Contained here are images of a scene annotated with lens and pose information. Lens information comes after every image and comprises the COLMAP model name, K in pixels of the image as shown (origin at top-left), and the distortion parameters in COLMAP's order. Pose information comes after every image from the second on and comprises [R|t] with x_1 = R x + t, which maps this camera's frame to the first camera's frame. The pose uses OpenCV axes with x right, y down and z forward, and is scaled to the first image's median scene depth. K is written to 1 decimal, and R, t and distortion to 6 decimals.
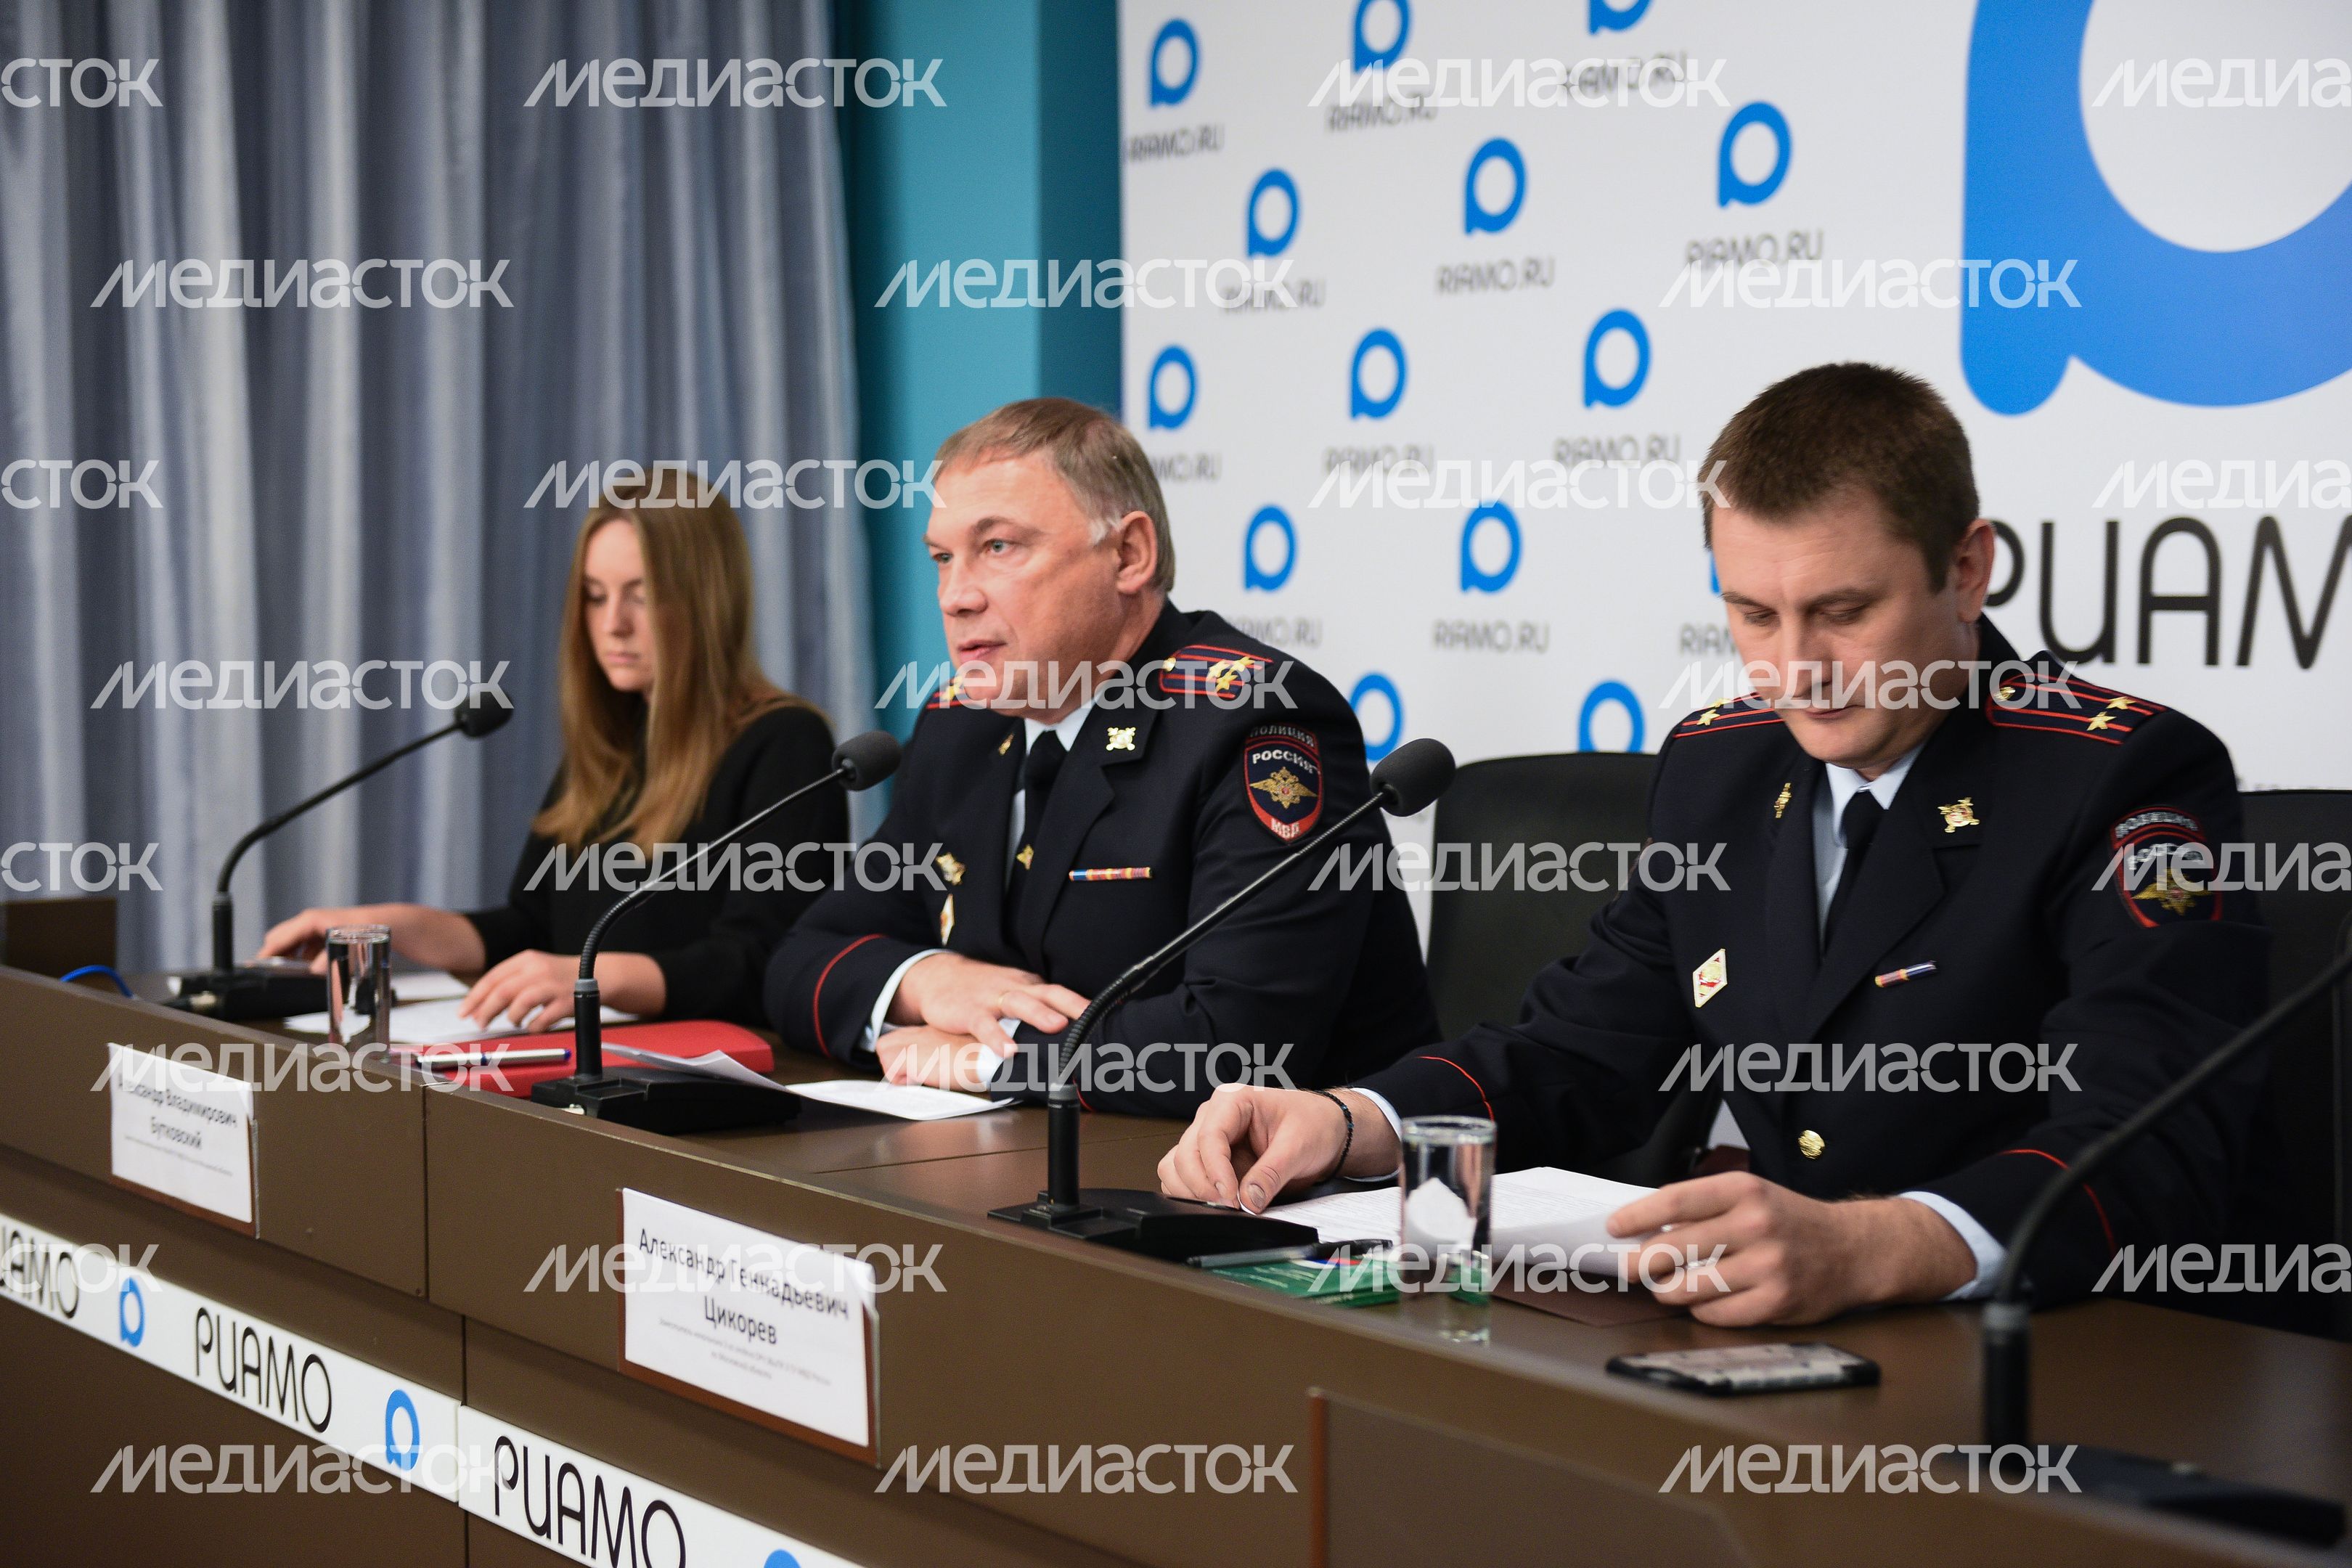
lens RADIAL K [[3778.6, 0, 1163.4], [0, 3778.6, 801.1], [0, 0, 1]] dist [0.025976, 0.000000]
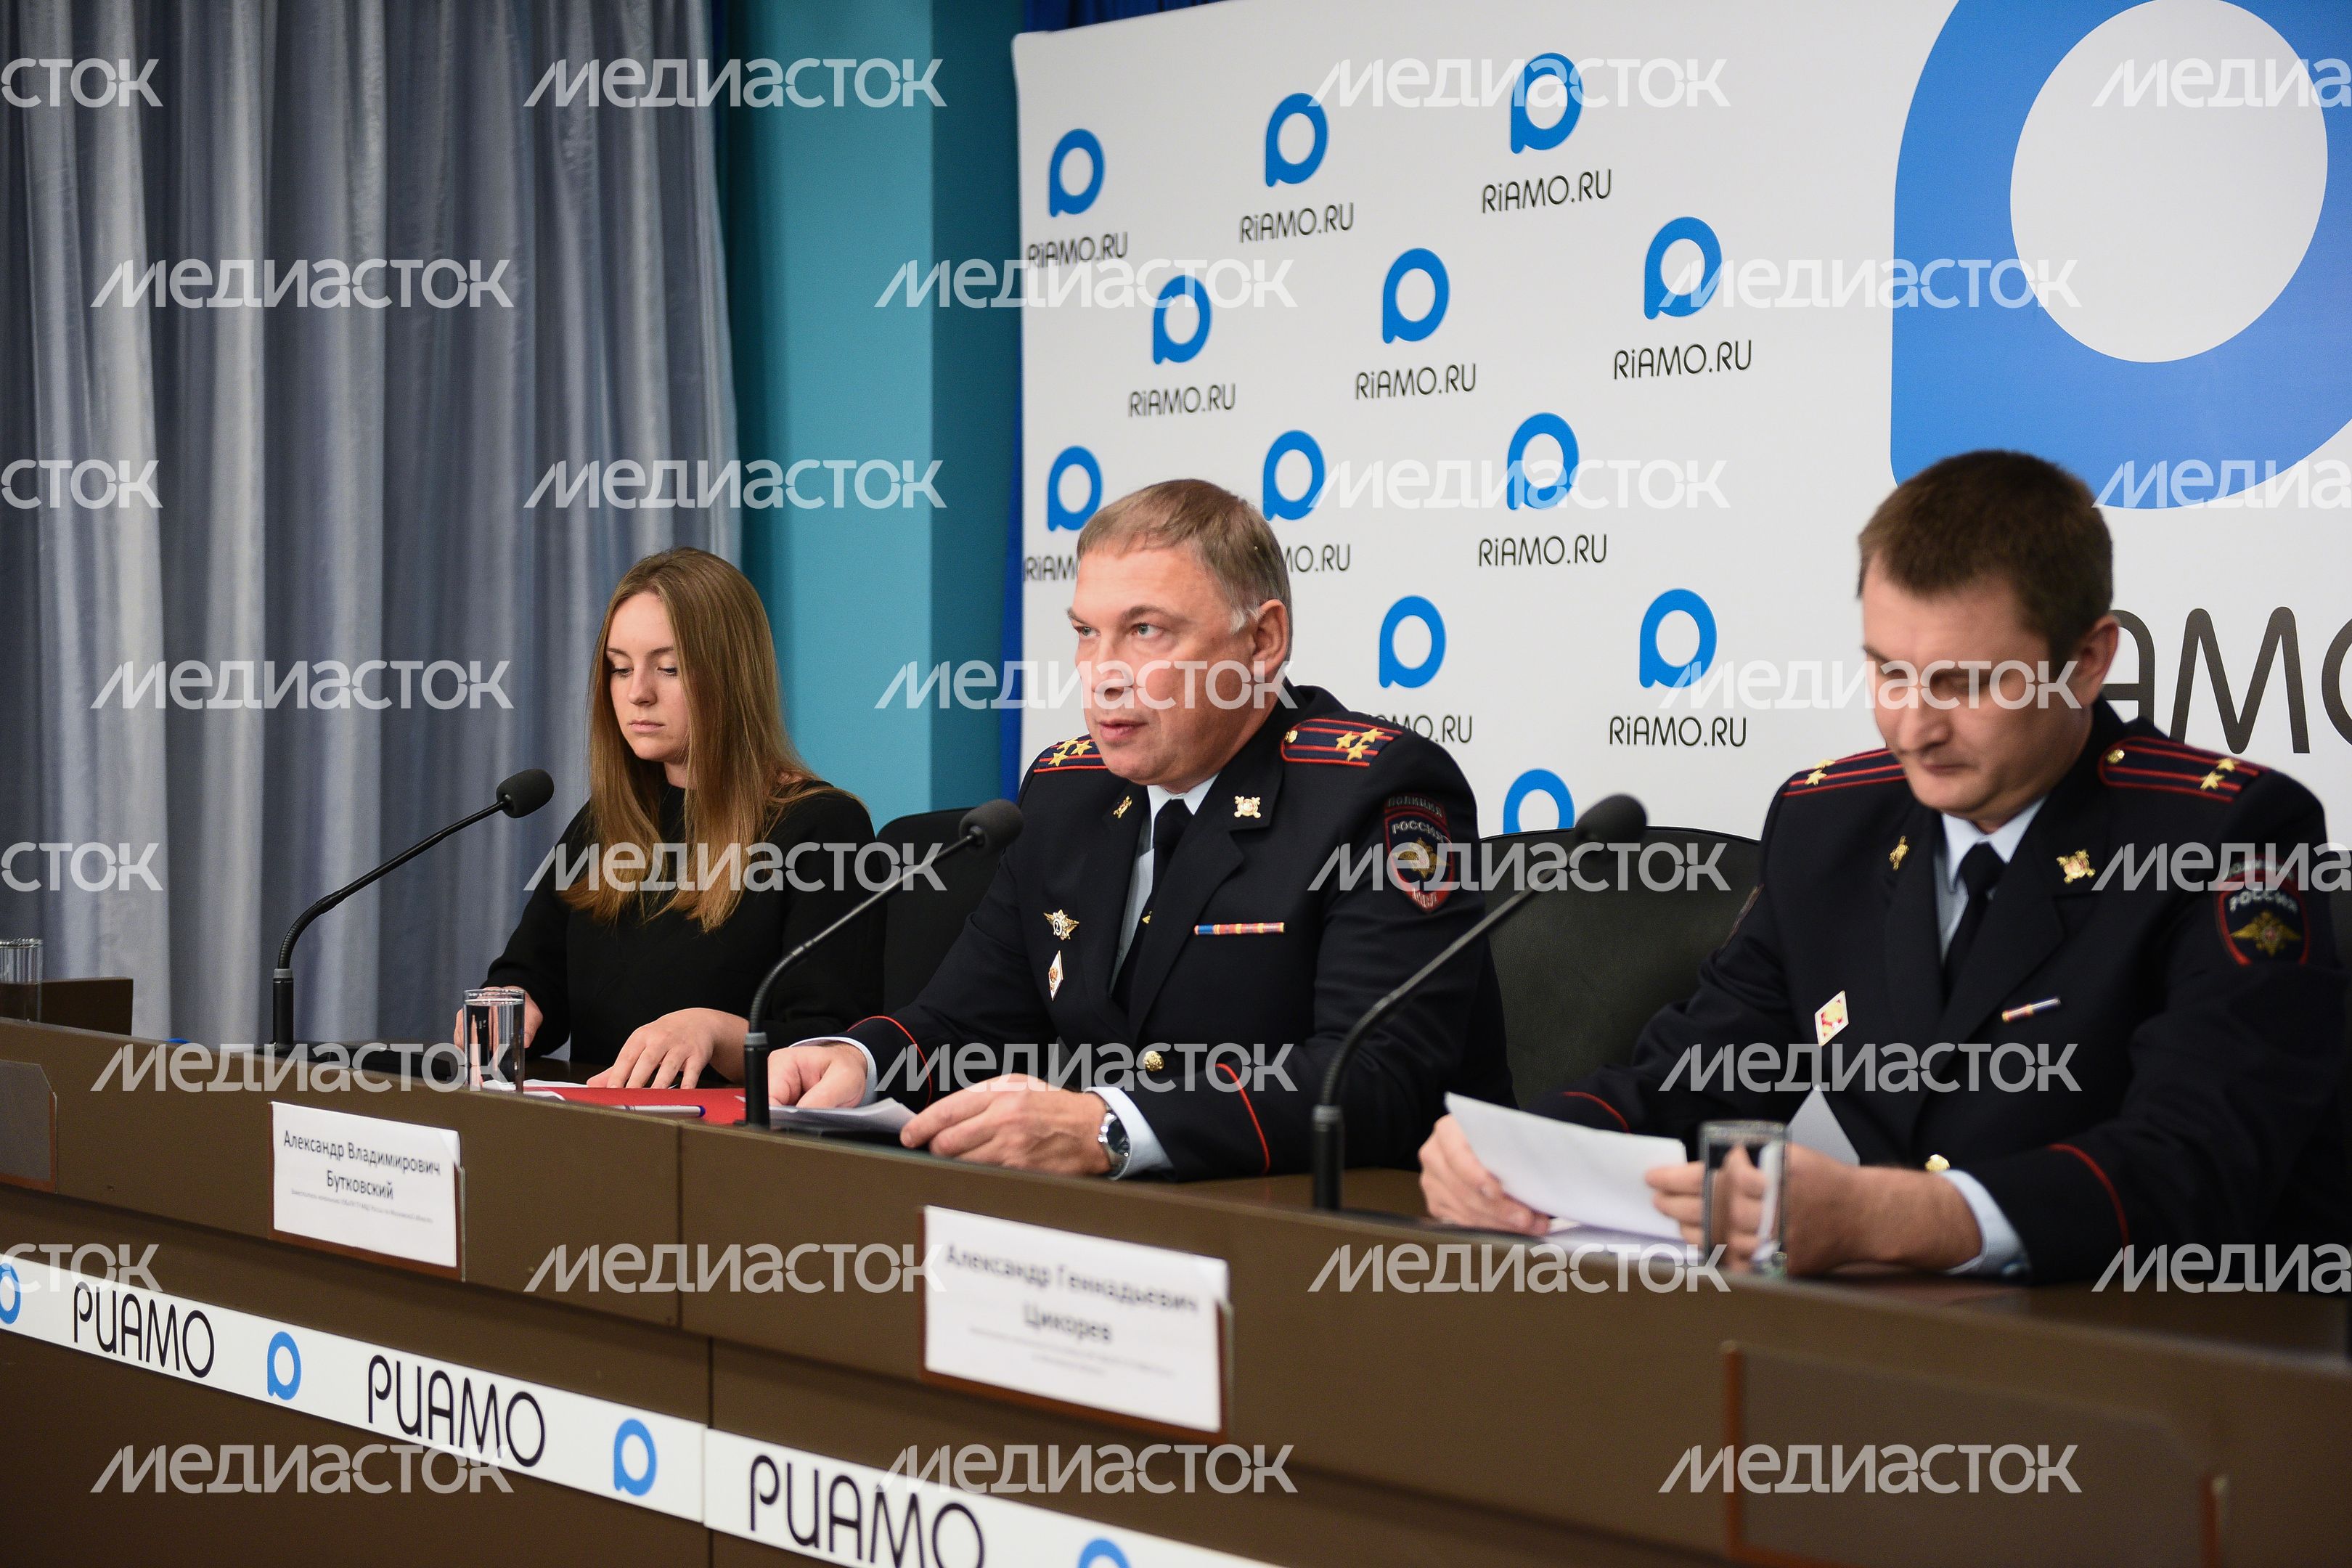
lens RADIAL K [[3911.4, 0, 1178.8], [0, 3911.4, 780.2], [0, 0, 1]] dist [0.035967, 0.000000]
pose [[0.994383, -0.000359, 0.105838, -0.144003], [0.004504, 0.999232, -0.038932, 0.018869], [-0.105743, 0.039190, 0.993621, -0.087875]]
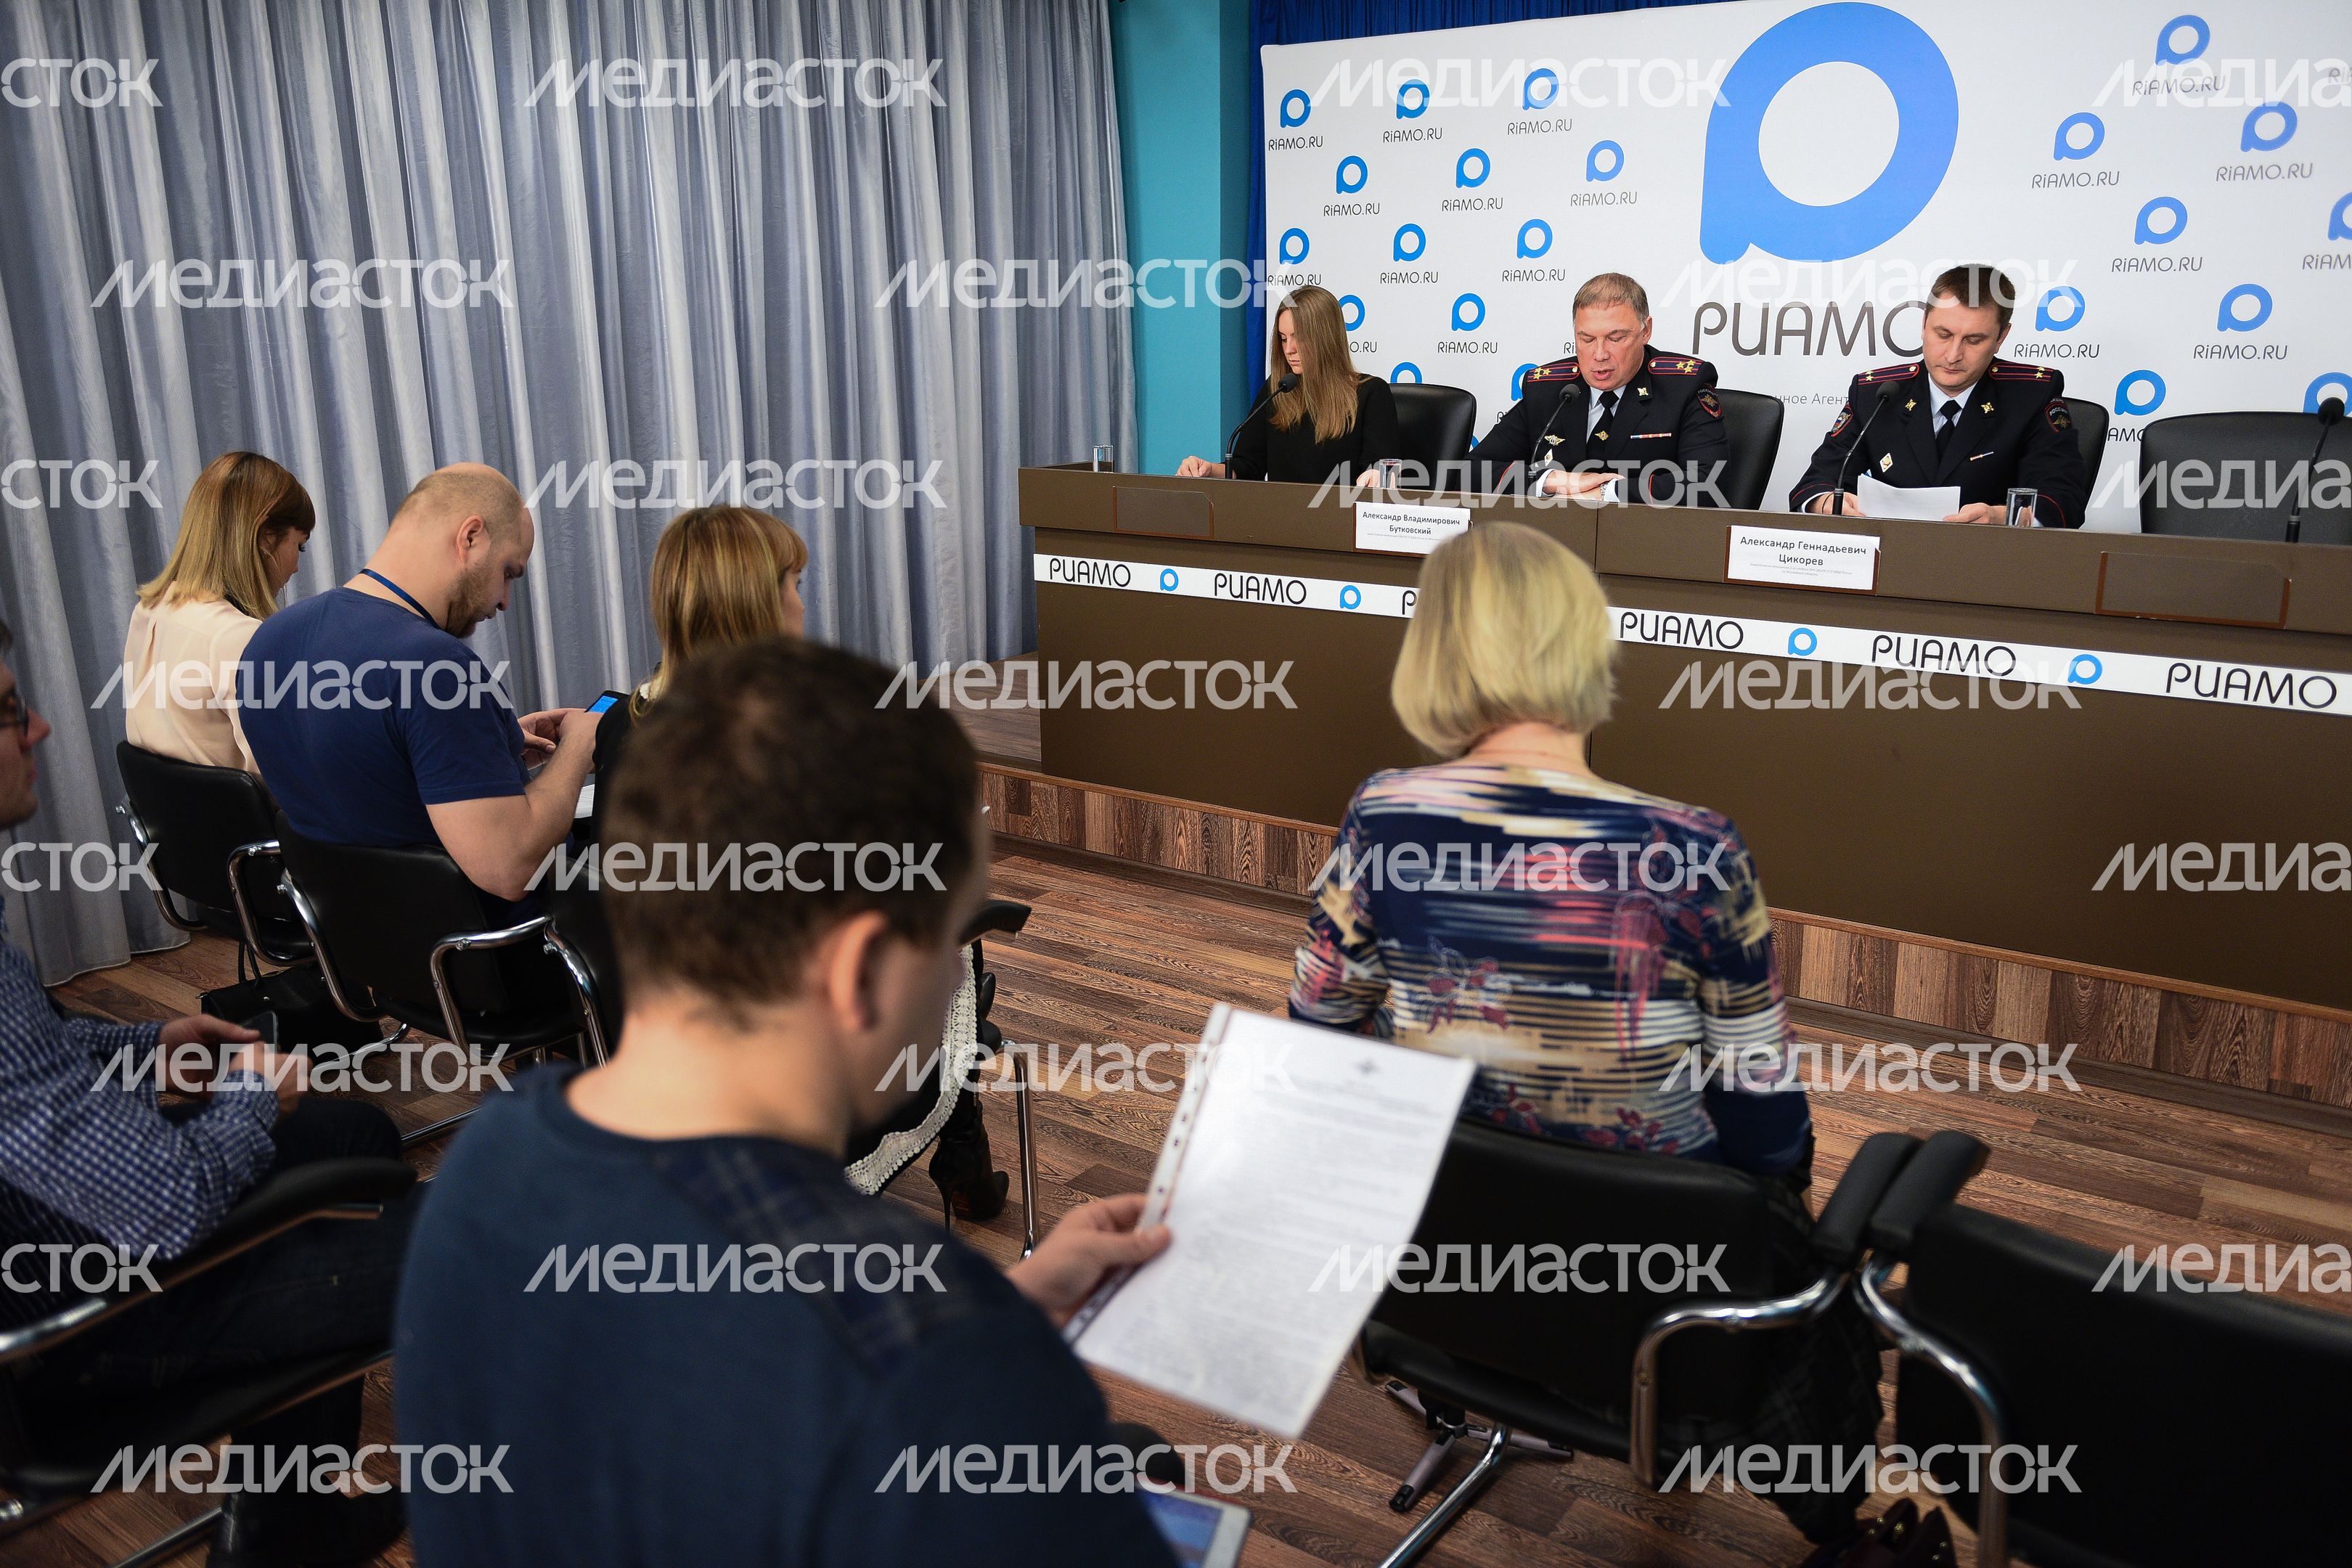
lens RADIAL K [[1872.4, 0, 1166.5], [0, 1872.4, 777.2], [0, 0, 1]] dist [-0.009475, 0.005213]
pose [[0.945492, -0.087721, 0.313607, -0.866260], [0.028256, 0.981503, 0.189352, -0.004125], [-0.324416, -0.170170, 0.930482, -0.298937]]
